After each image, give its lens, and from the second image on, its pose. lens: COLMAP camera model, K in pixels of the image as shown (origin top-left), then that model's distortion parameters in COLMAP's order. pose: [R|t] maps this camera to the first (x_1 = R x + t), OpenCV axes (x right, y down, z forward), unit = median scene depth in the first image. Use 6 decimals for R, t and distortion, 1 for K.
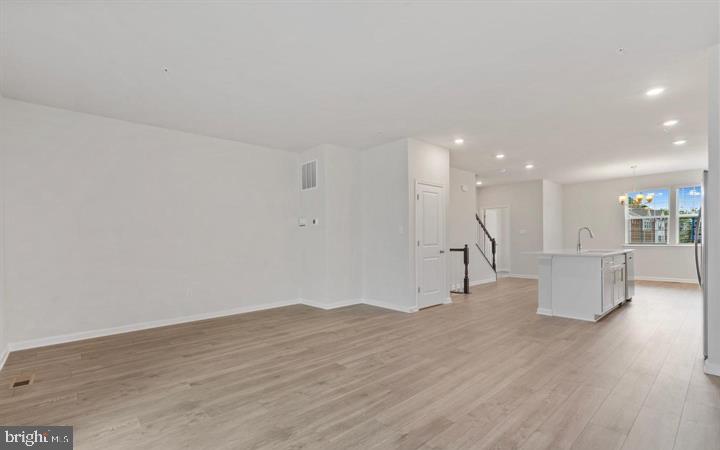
lens RADIAL K [[329.0, 0, 361.5], [0, 329.0, 229.5], [0, 0, 1]] dist [-0.016757, 0.000234]
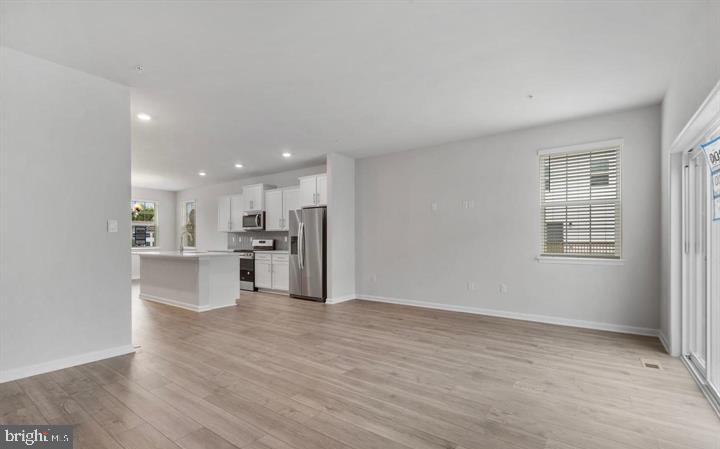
lens RADIAL K [[329.0, 0, 359.7], [0, 329.0, 244.8], [0, 0, 1]] dist [-0.016757, 0.000234]
pose [[-0.180782, -0.004639, 0.983512, -1.056384], [-0.017513, 0.999846, 0.001497, 0.047784], [-0.983367, -0.016954, -0.180835, 1.207545]]
